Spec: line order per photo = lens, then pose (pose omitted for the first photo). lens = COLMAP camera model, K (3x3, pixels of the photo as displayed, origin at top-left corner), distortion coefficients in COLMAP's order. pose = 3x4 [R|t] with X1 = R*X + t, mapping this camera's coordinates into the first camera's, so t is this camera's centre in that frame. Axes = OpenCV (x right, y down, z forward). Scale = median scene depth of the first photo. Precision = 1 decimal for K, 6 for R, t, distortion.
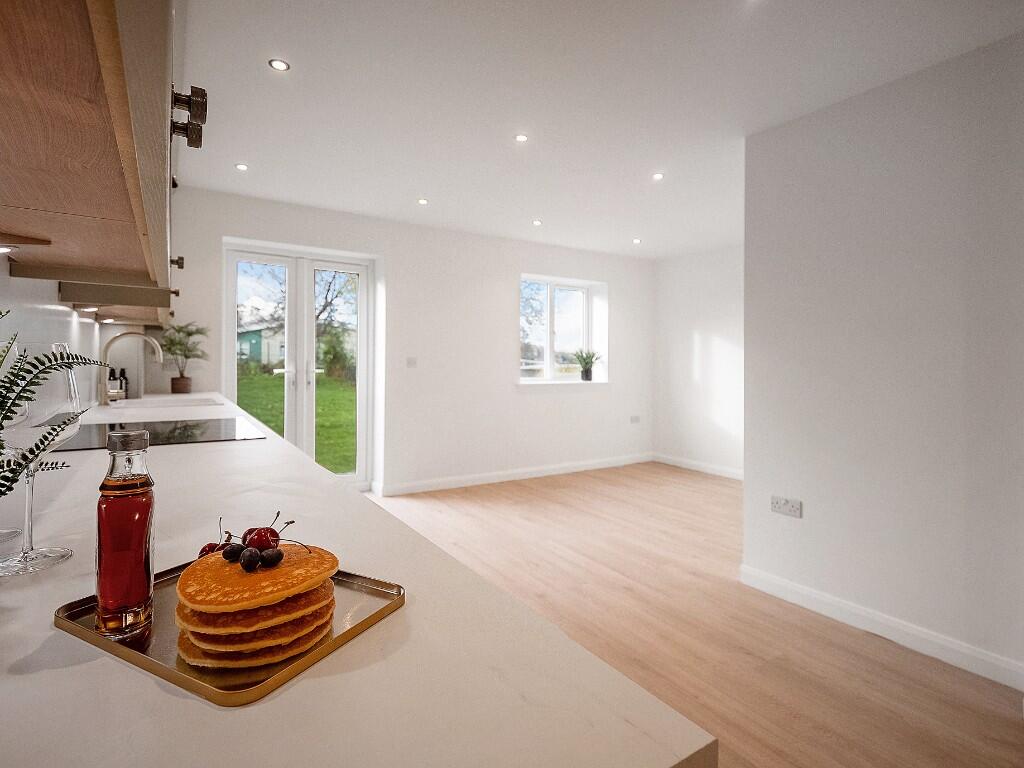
lens RADIAL K [[495.0, 0, 512.7], [0, 495.0, 360.8], [0, 0, 1]] dist [0.003162, -0.000920]
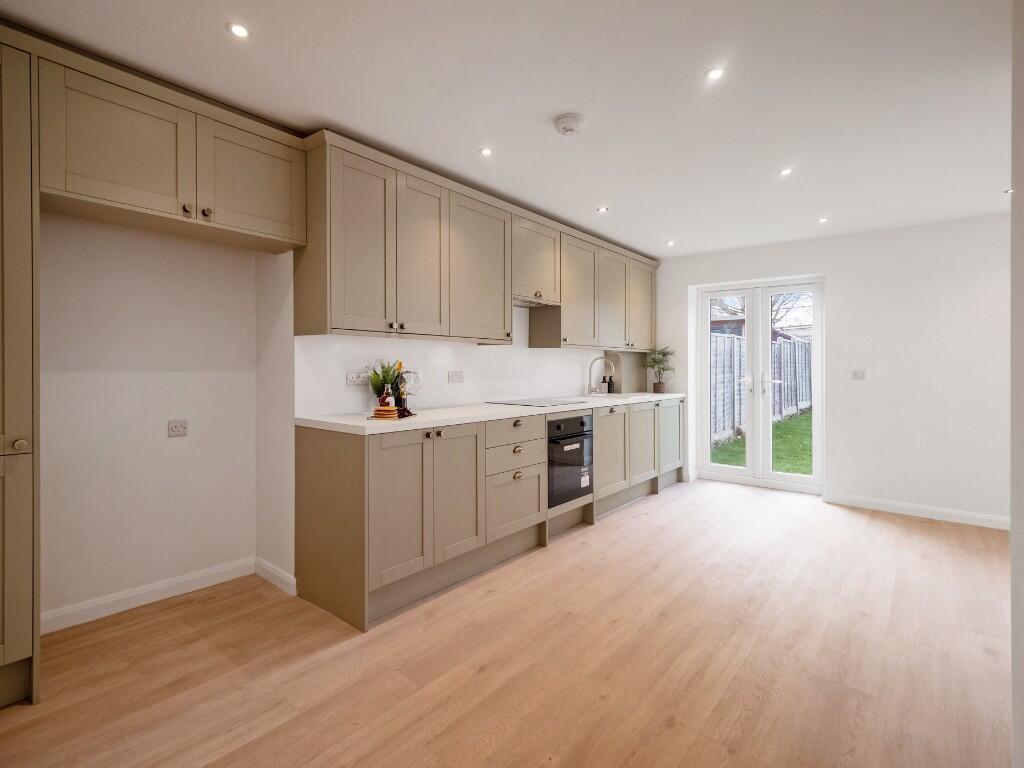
lens RADIAL K [[495.0, 0, 514.7], [0, 495.0, 377.0], [0, 0, 1]] dist [0.003162, -0.000920]
pose [[0.340160, 0.009754, -0.940317, 0.487998], [-0.002114, 0.999952, 0.009608, 0.000541], [0.940365, -0.001281, 0.340164, 0.030404]]
